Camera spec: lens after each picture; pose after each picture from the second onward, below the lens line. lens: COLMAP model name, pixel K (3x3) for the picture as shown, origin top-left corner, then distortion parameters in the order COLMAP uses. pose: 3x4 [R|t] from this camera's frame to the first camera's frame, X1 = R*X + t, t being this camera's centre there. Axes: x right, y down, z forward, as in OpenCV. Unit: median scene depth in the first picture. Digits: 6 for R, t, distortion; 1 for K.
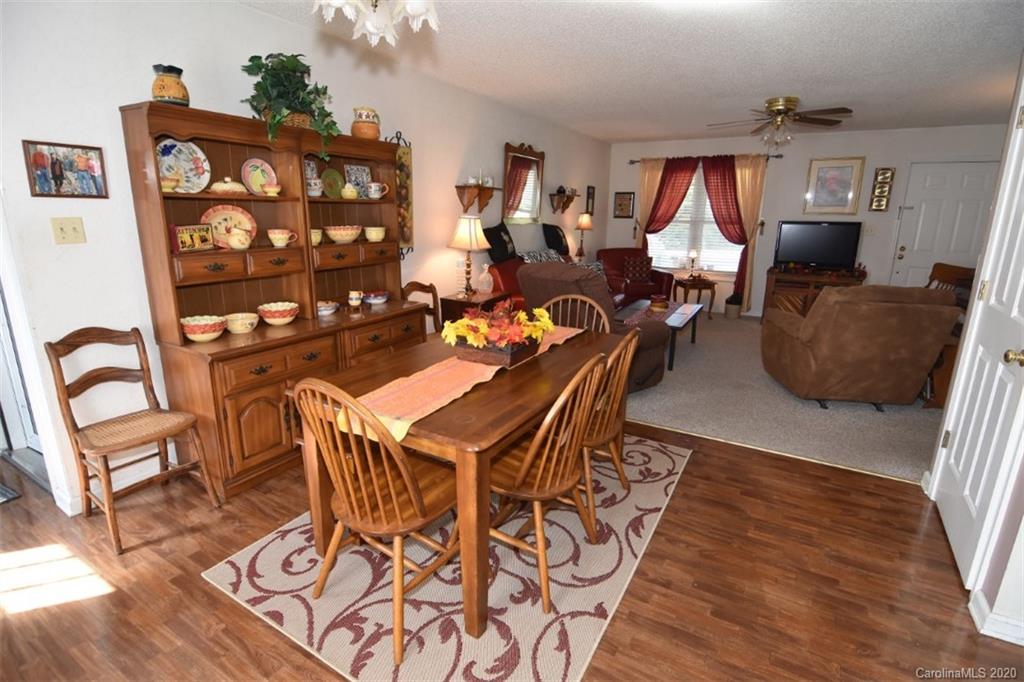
lens RADIAL K [[490.6, 0, 517.0], [0, 490.6, 339.4], [0, 0, 1]] dist [-0.006549, -0.010564]
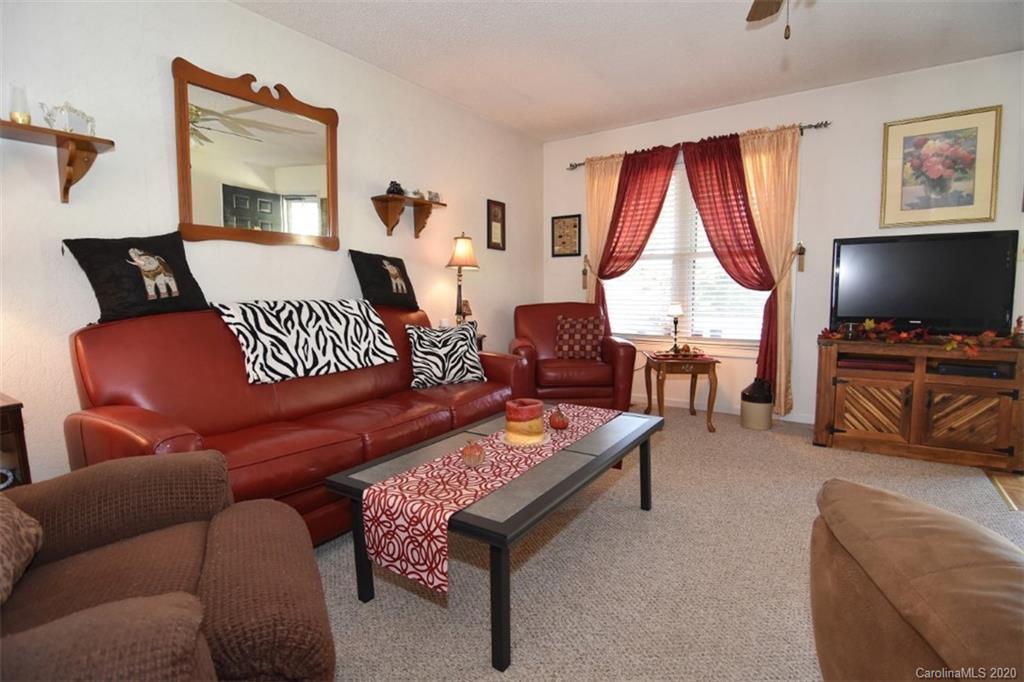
lens RADIAL K [[490.6, 0, 517.1], [0, 490.6, 338.6], [0, 0, 1]] dist [-0.006549, -0.010564]
pose [[0.996372, -0.011743, -0.084287, 0.413044], [-0.001093, 0.988586, -0.150652, -0.104802], [0.085094, 0.150197, 0.984987, 0.806095]]
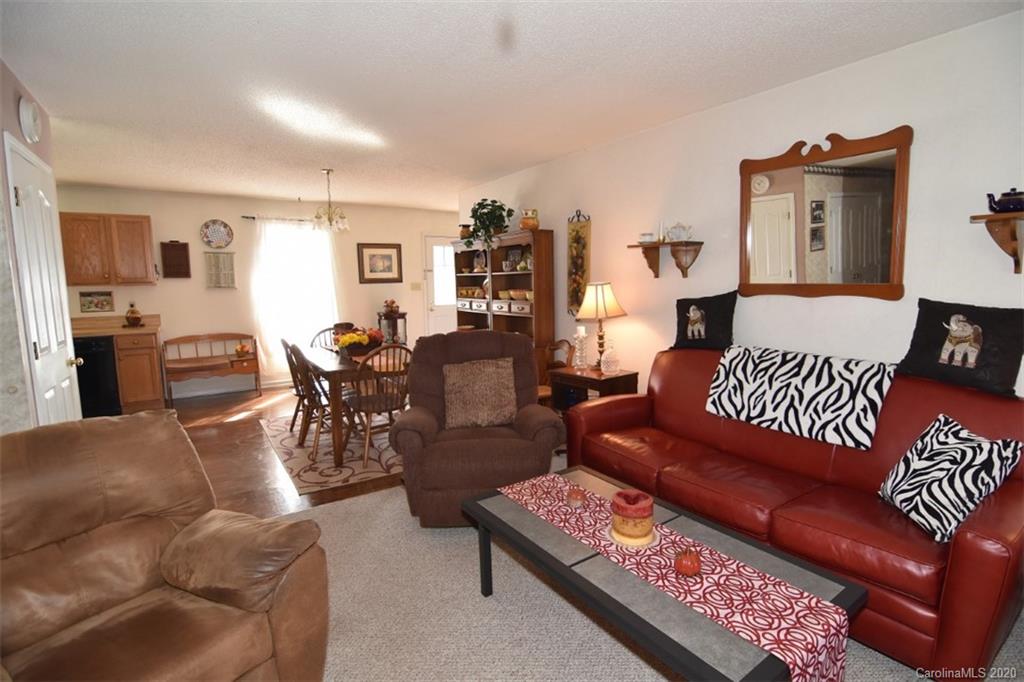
lens RADIAL K [[490.6, 0, 516.4], [0, 490.6, 337.6], [0, 0, 1]] dist [-0.006549, -0.010564]
pose [[-0.443197, 0.100961, -0.890720, 0.832312], [-0.212926, 0.953344, 0.214005, -0.339878], [0.870769, 0.284504, -0.401022, 1.356809]]
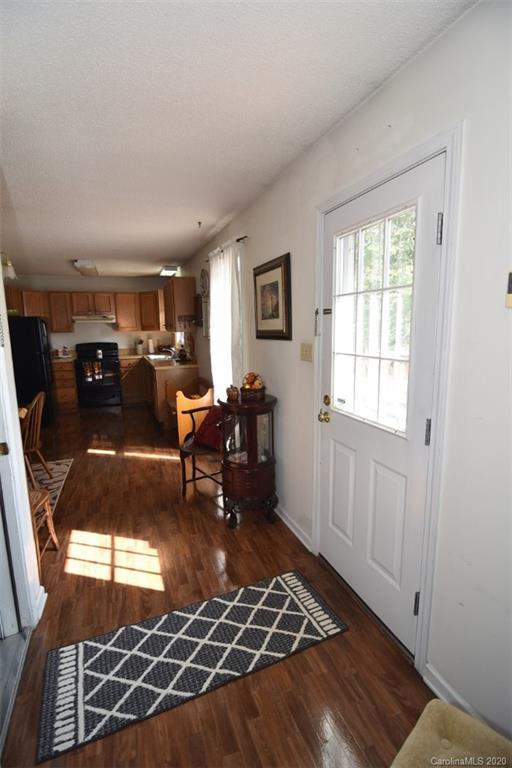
lens RADIAL K [[368.0, 0, 255.2], [0, 368.0, 381.6], [0, 0, 1]] dist [-0.006549, -0.010564]
pose [[-0.773629, -0.095801, 0.626354, -1.071937], [0.161179, 0.926236, 0.340746, -0.203205], [-0.612796, 0.364566, -0.701122, 0.652002]]
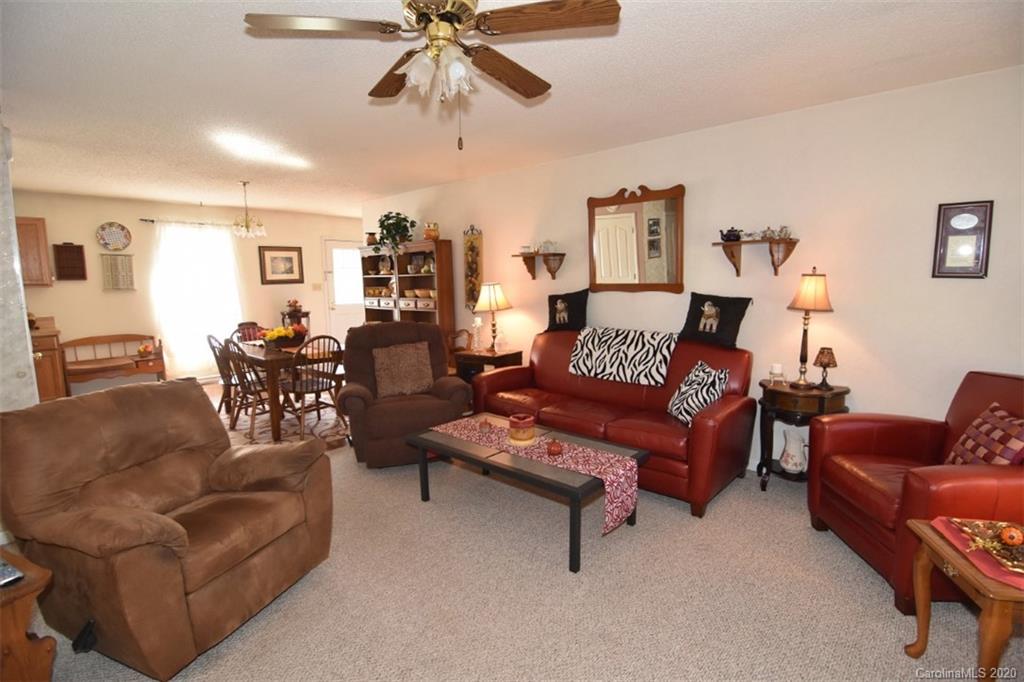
lens RADIAL K [[490.6, 0, 515.4], [0, 490.6, 339.3], [0, 0, 1]] dist [-0.006549, -0.010564]
pose [[-0.221986, 0.114248, -0.968334, 1.100729], [-0.228761, 0.959290, 0.165623, -0.354983], [0.947835, 0.258283, -0.186813, 1.409766]]
